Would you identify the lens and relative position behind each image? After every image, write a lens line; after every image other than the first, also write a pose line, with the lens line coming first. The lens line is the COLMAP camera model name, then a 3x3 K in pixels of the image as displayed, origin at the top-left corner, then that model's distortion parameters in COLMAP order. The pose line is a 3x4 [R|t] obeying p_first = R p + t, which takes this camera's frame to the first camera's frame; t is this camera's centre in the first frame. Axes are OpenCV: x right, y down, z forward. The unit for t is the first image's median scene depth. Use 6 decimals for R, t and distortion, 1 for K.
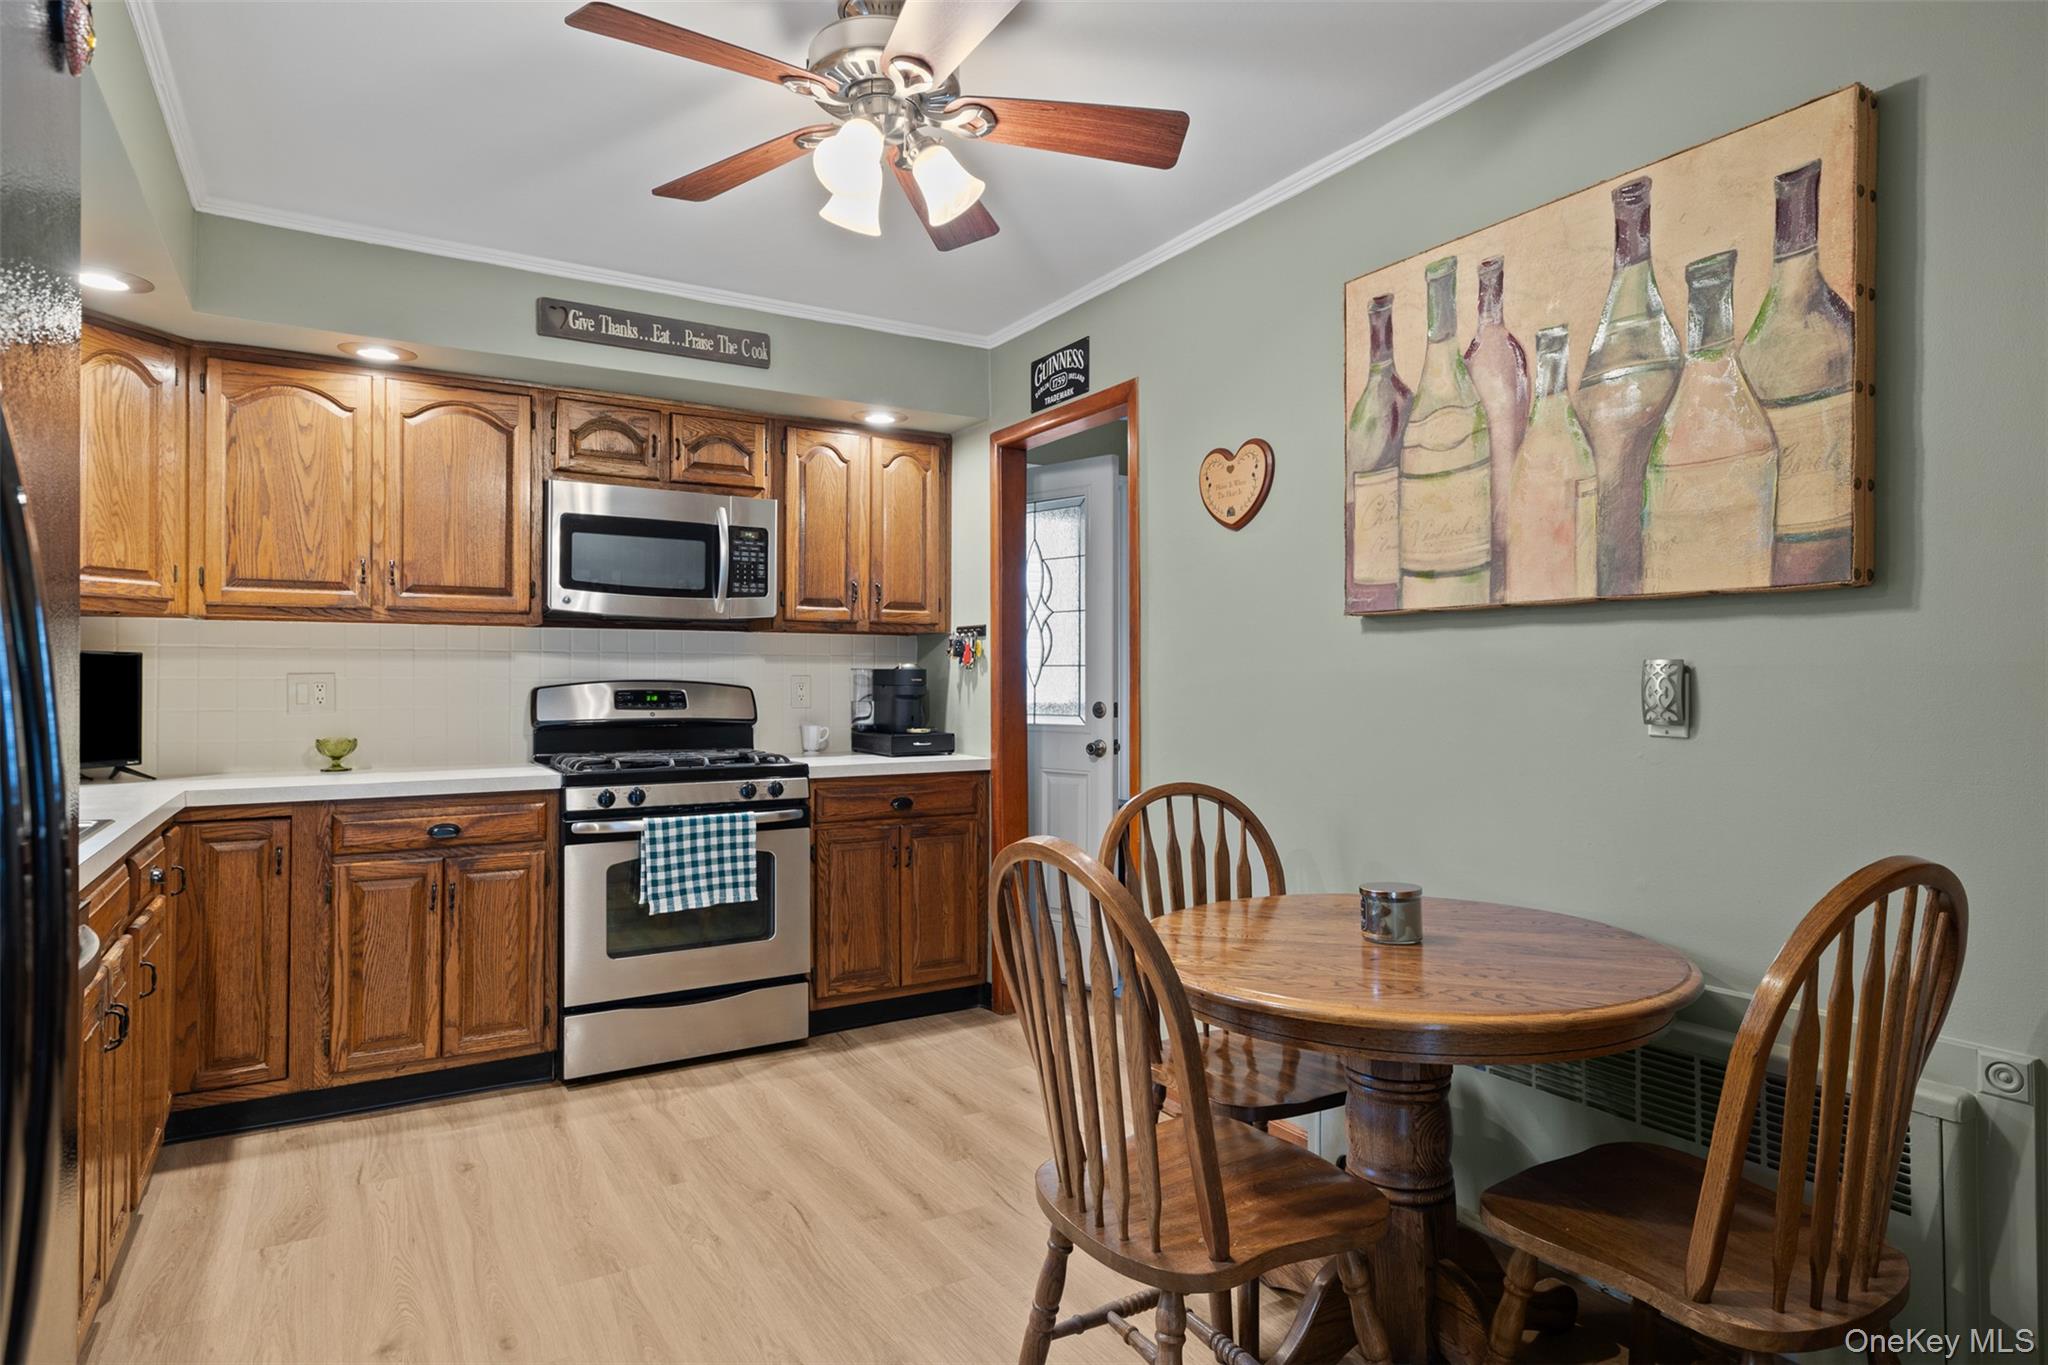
lens RADIAL K [[1121.6, 0, 1023.3], [0, 1121.6, 664.8], [0, 0, 1]] dist [0.000291, 0.000393]
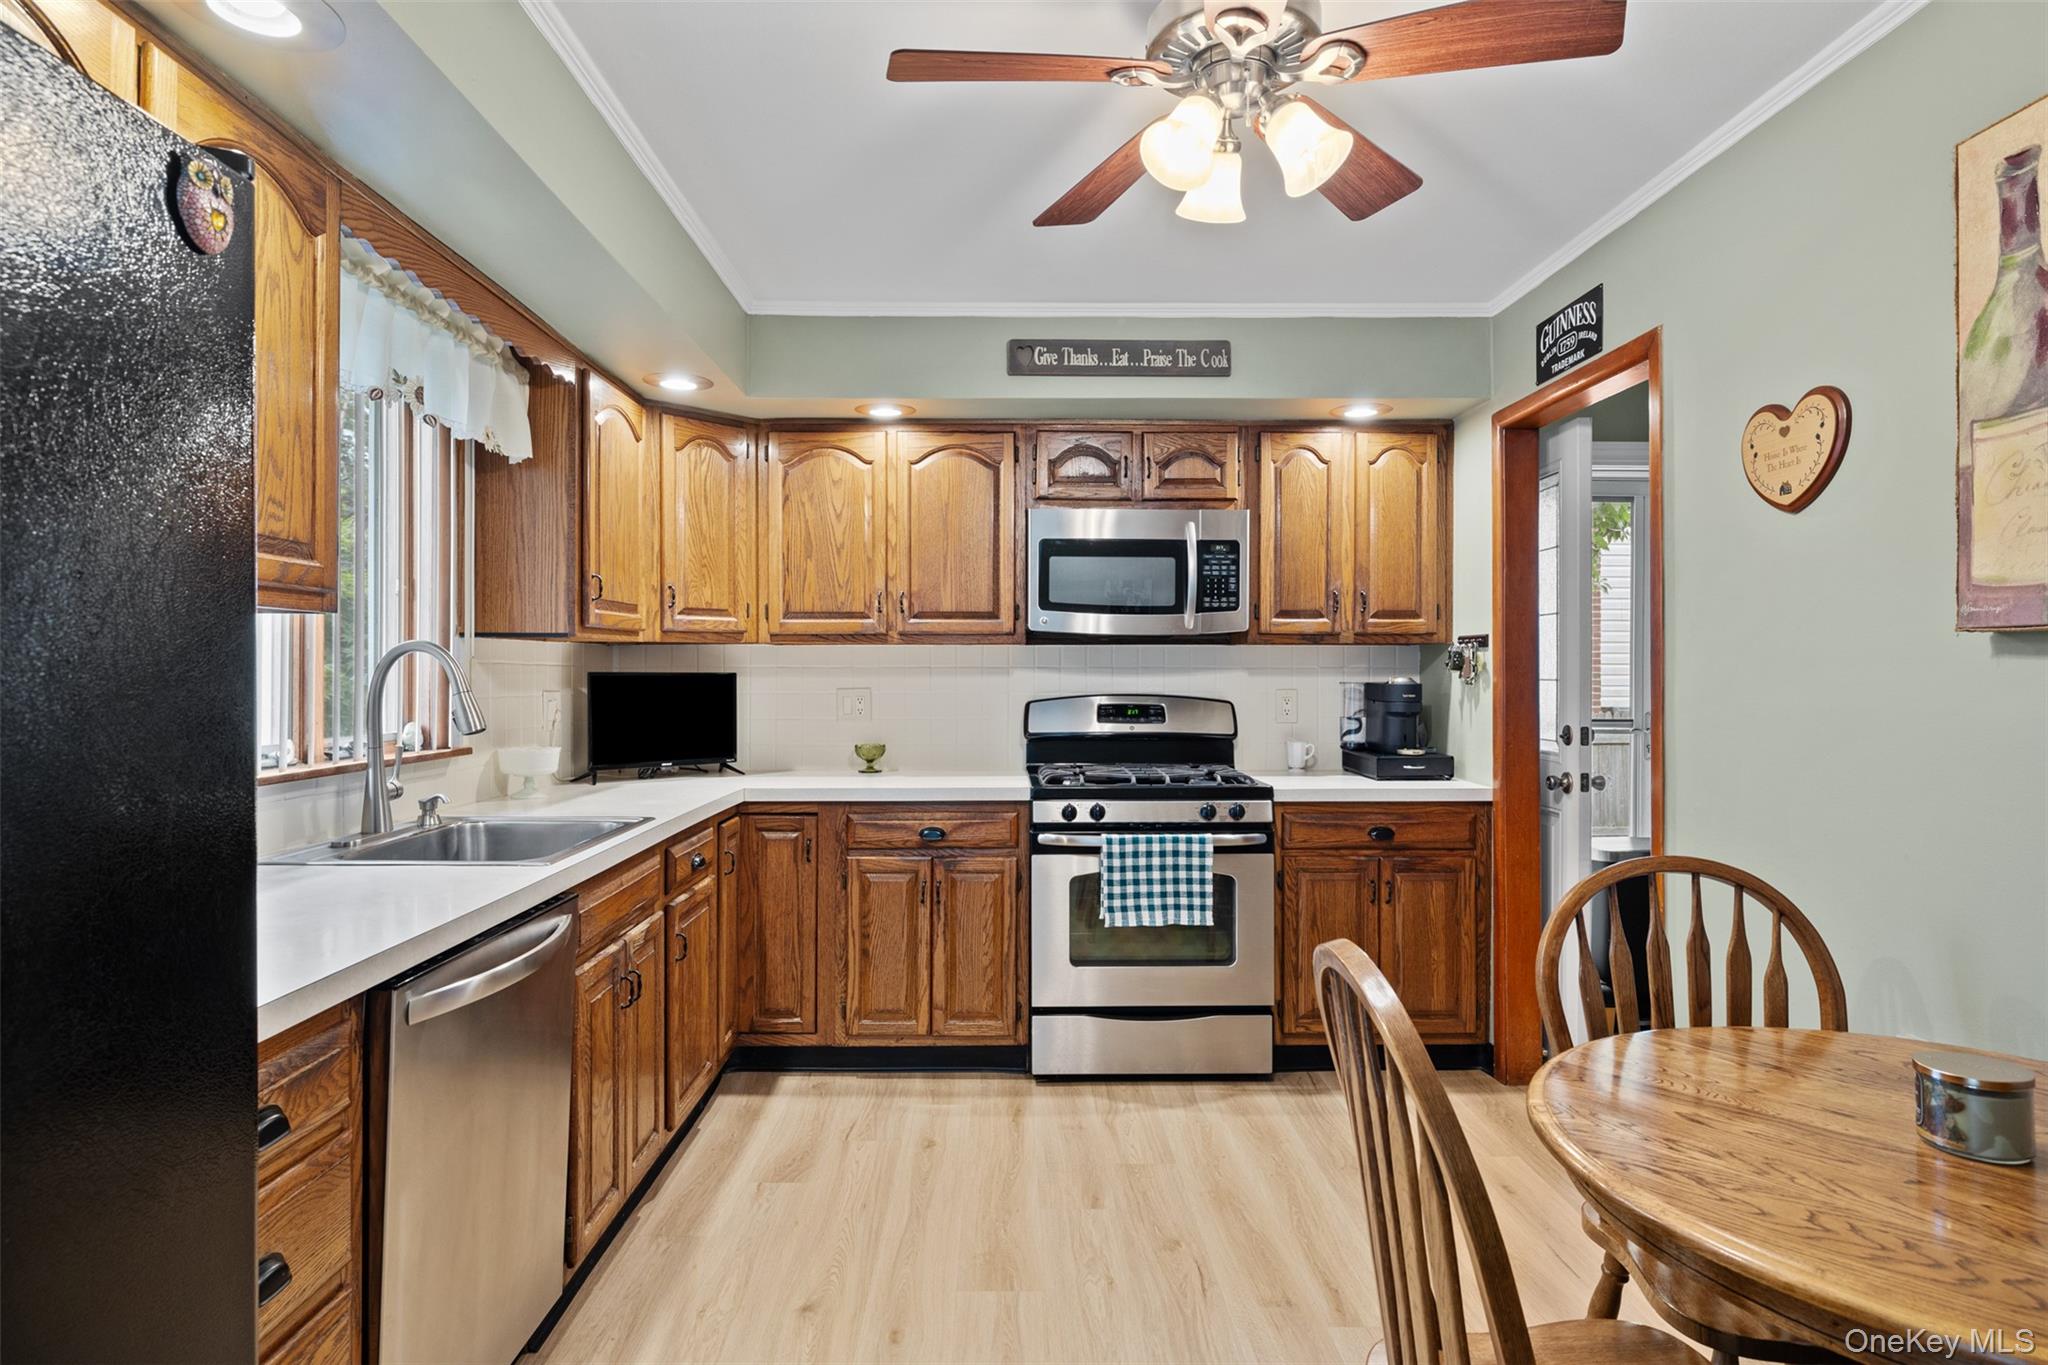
lens RADIAL K [[1087.5, 0, 1018.7], [0, 1087.5, 667.5], [0, 0, 1]] dist [-0.003237, 0.000451]
pose [[0.861630, -0.000816, -0.507537, 0.101380], [0.006379, 0.999937, 0.009221, -0.025021], [0.507498, -0.011183, 0.861581, 0.107794]]
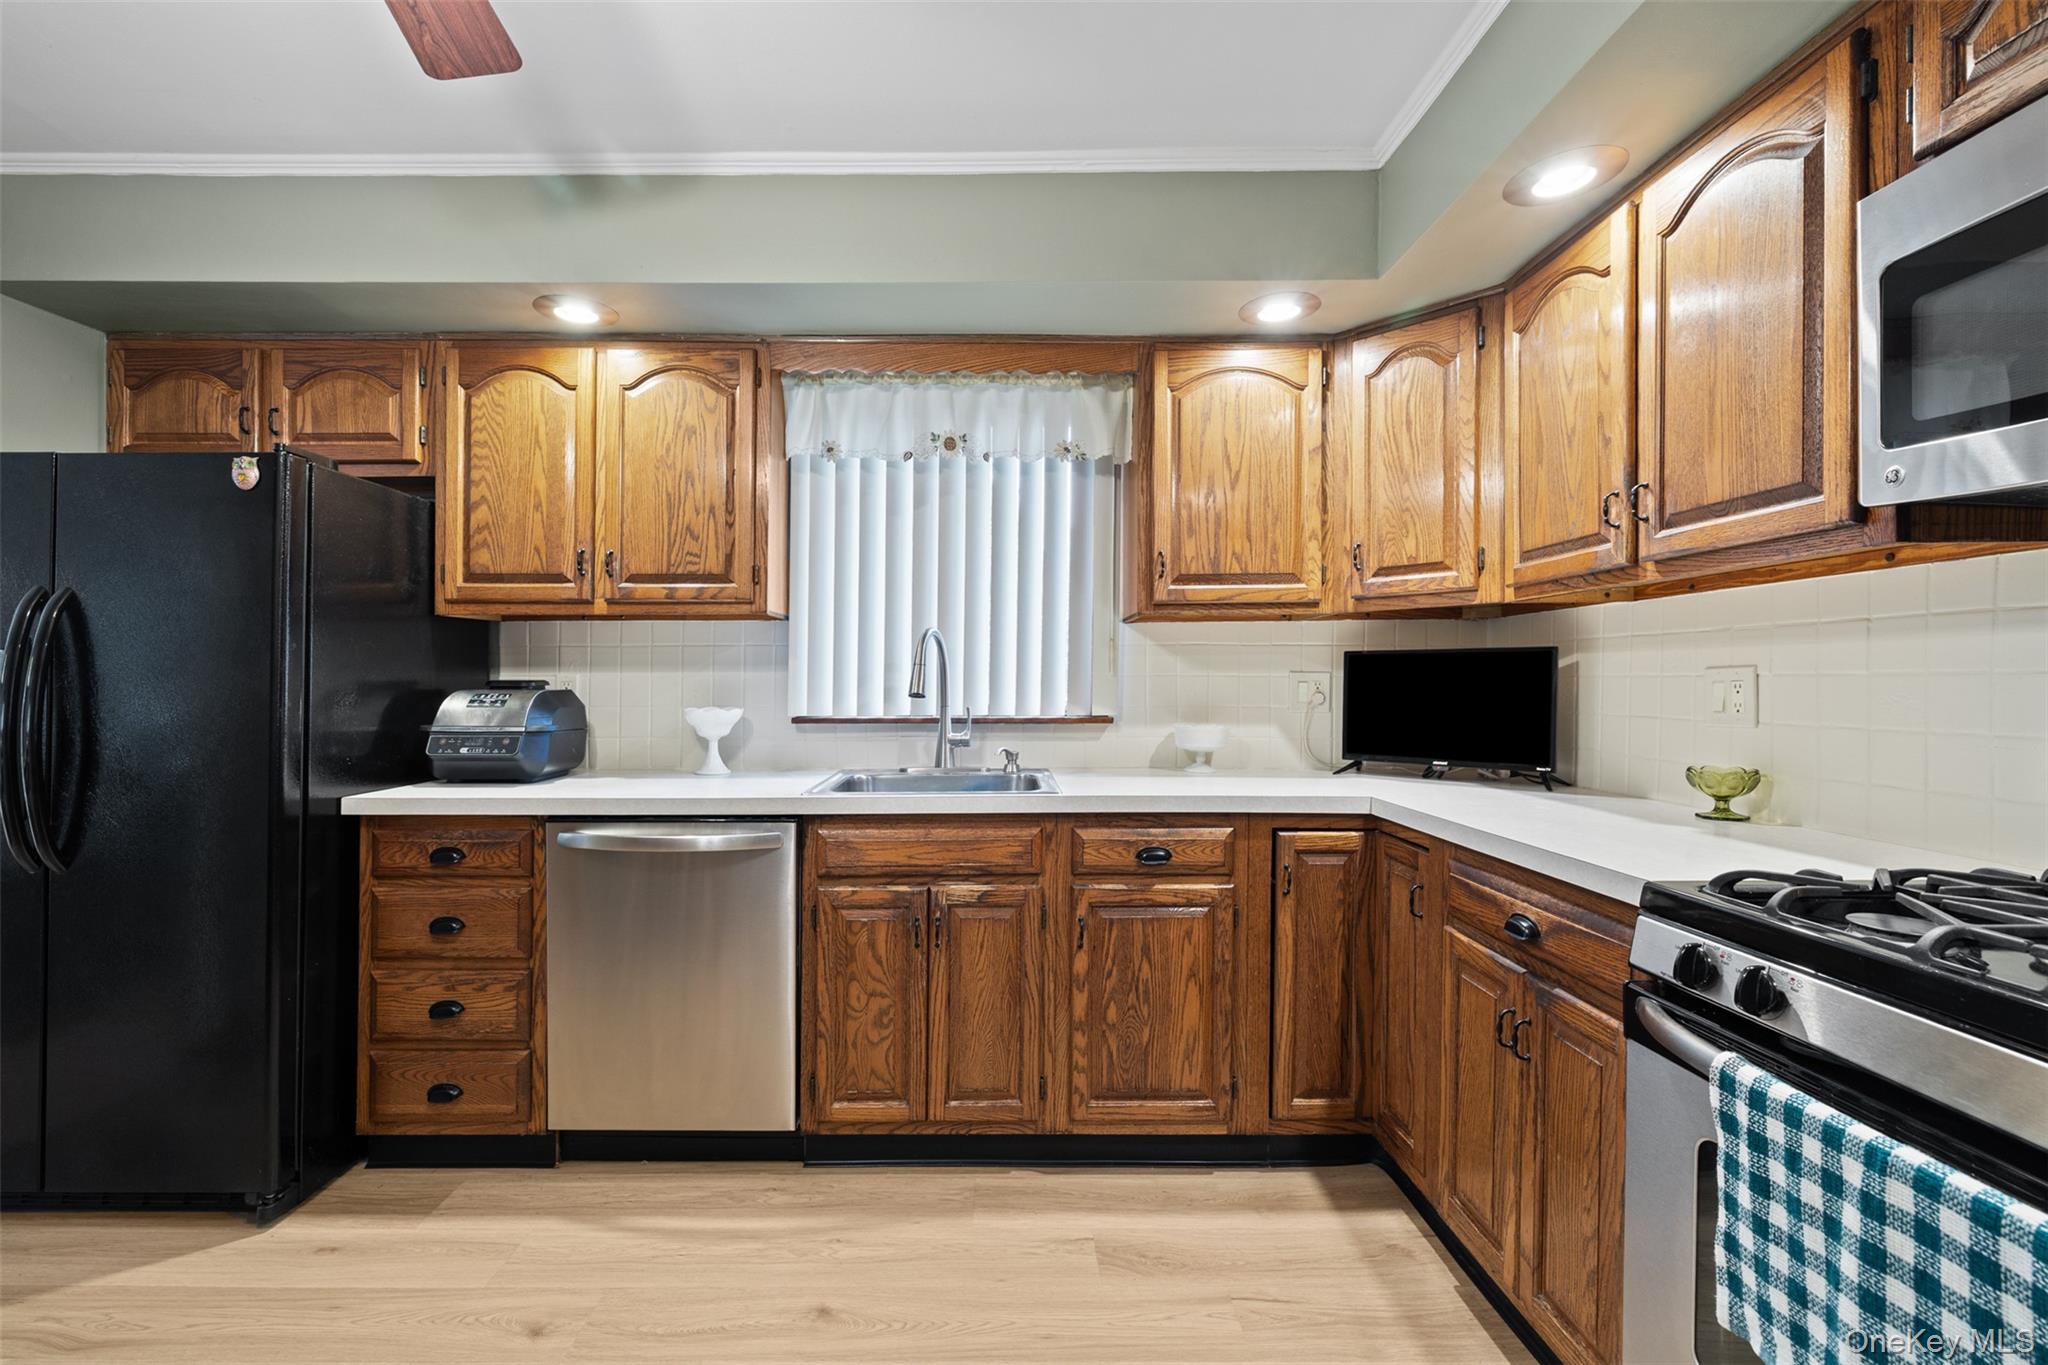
lens RADIAL K [[868.2, 0, 1018.6], [0, 868.2, 677.5], [0, 0, 1]] dist [0.000591, 0.000099]
pose [[-0.517529, -0.006854, -0.855639, 0.020600], [0.006932, 0.999902, -0.012203, 0.017770], [0.855638, -0.012247, -0.517430, 0.958816]]
